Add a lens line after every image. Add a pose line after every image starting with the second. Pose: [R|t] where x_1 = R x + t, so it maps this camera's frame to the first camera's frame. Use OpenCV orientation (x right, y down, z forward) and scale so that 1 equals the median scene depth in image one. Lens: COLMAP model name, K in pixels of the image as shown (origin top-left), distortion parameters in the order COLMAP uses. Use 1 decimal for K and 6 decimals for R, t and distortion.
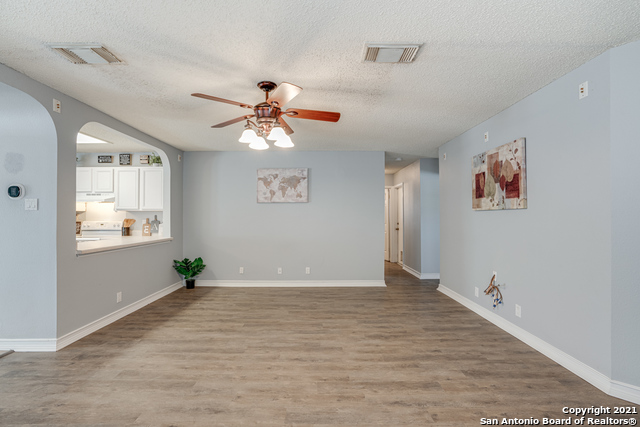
lens RADIAL K [[295.8, 0, 320.8], [0, 295.8, 215.5], [0, 0, 1]] dist [-0.063896, 0.028257]
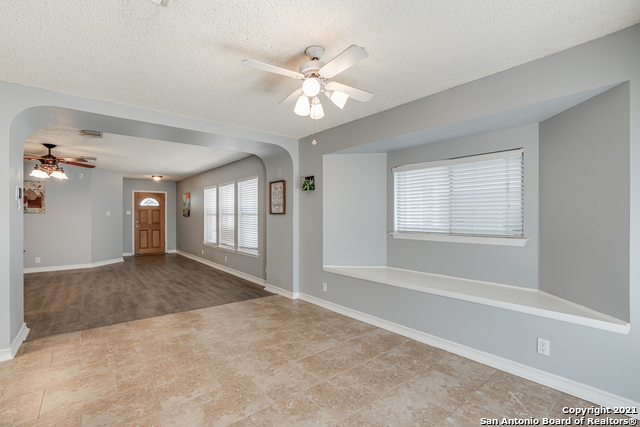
lens RADIAL K [[295.8, 0, 320.8], [0, 295.8, 215.5], [0, 0, 1]] dist [-0.063896, 0.028257]
pose [[-0.636187, 0.003259, 0.771528, -1.969606], [-0.001596, 0.999983, -0.005540, 0.002569], [-0.771533, -0.004756, -0.636171, 0.614201]]
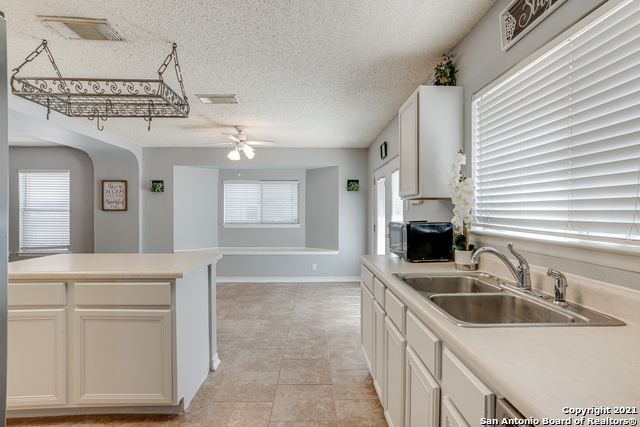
lens RADIAL K [[334.1, 0, 319.9], [0, 334.1, 208.7], [0, 0, 1]] dist [-0.002315, 0.000293]
pose [[-0.999691, -0.001448, -0.024804, -1.795052], [-0.000966, 0.999811, -0.019436, 0.010729], [0.024828, -0.019406, -0.999503, 1.542924]]
